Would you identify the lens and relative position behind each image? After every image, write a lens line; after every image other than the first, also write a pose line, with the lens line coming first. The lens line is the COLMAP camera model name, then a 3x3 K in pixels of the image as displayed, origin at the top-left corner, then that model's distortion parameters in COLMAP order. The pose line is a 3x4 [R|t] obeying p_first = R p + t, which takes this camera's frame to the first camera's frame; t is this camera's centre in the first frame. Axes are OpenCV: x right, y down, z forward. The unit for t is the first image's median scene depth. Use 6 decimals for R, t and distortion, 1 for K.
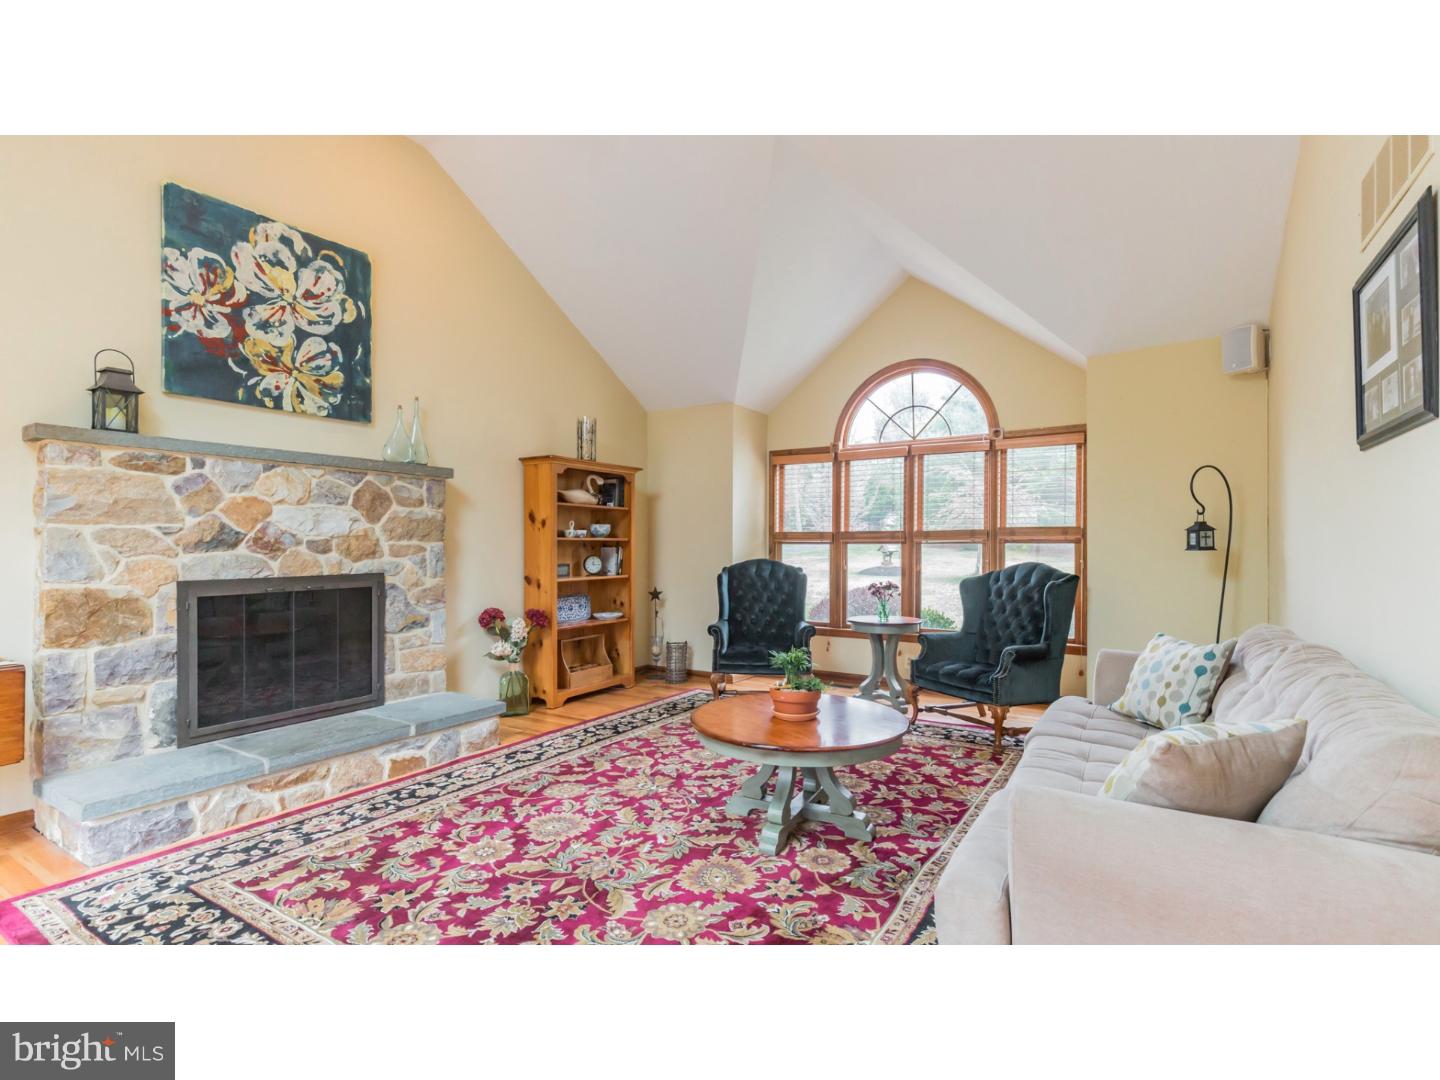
lens RADIAL K [[685.4, 0, 720.0], [0, 685.4, 543.4], [0, 0, 1]] dist [0.004589, 0.000011]
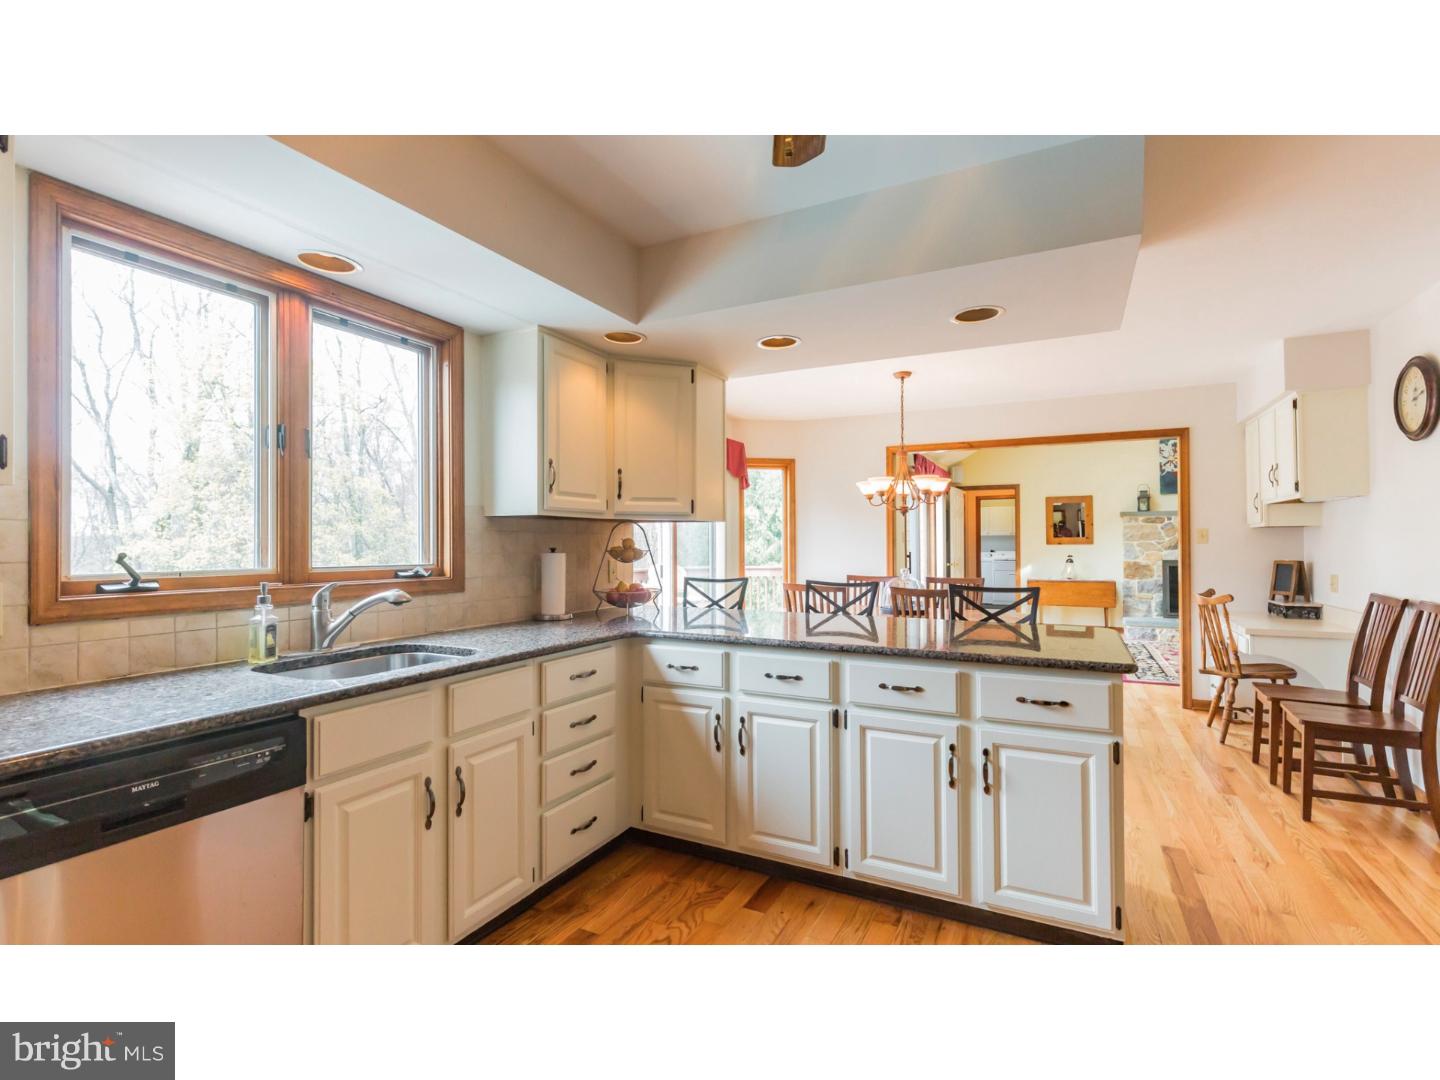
lens RADIAL K [[685.4, 0, 718.5], [0, 685.4, 542.6], [0, 0, 1]] dist [0.004589, 0.000011]
pose [[0.086282, -0.007447, -0.996243, 2.027026], [0.006567, 0.999955, -0.006906, -0.011674], [0.996249, -0.005946, 0.086327, -1.168517]]
